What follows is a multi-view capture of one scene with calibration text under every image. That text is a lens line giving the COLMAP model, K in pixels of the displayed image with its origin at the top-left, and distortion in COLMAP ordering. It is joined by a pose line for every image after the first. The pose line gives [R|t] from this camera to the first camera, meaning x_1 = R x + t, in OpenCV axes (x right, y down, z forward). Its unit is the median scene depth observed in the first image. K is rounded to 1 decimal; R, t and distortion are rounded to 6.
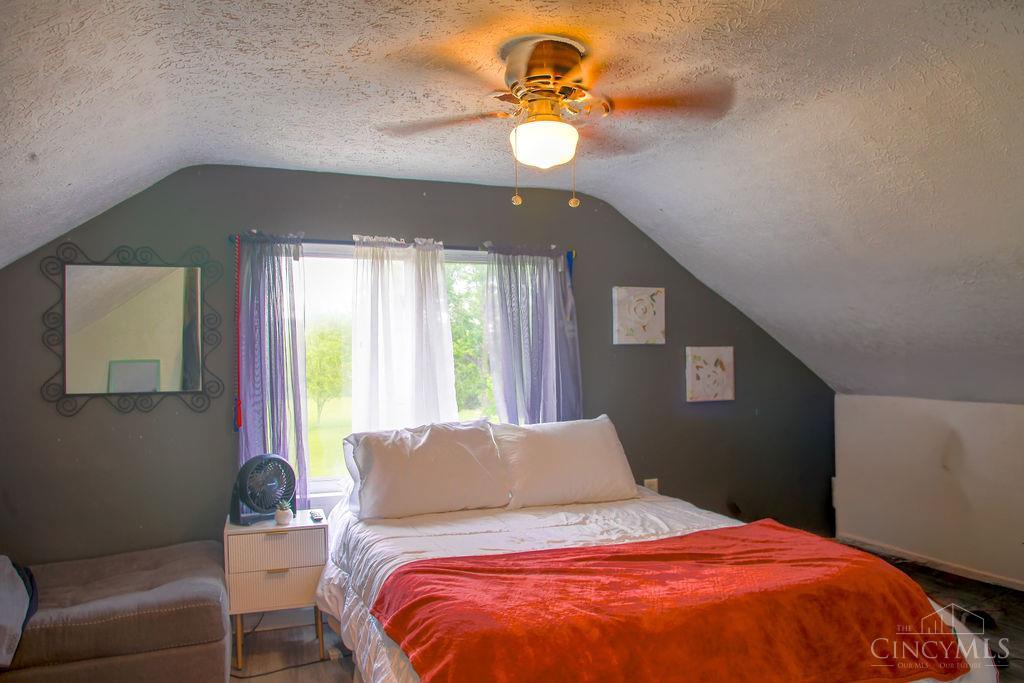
lens RADIAL K [[732.6, 0, 512.0], [0, 732.6, 341.5], [0, 0, 1]] dist [-0.080829, 0.002225]
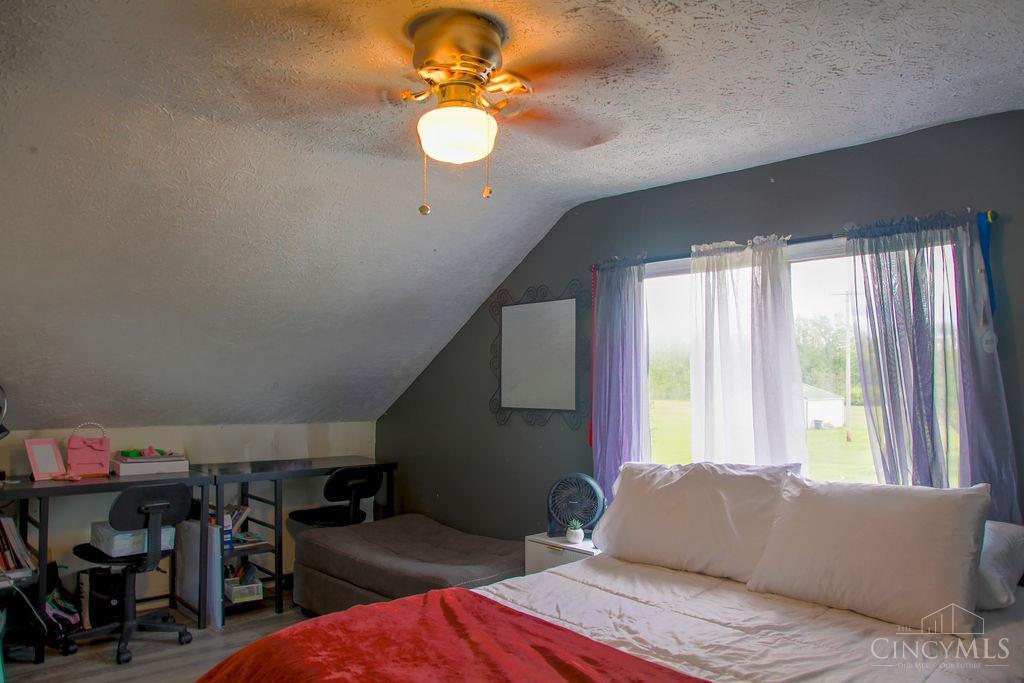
lens RADIAL K [[732.6, 0, 512.0], [0, 732.6, 341.5], [0, 0, 1]] dist [-0.080829, 0.002225]
pose [[0.381475, -0.037252, -0.923628, 0.542976], [0.008565, 0.999287, -0.036766, 0.003826], [0.924339, 0.006115, 0.381522, 0.462443]]
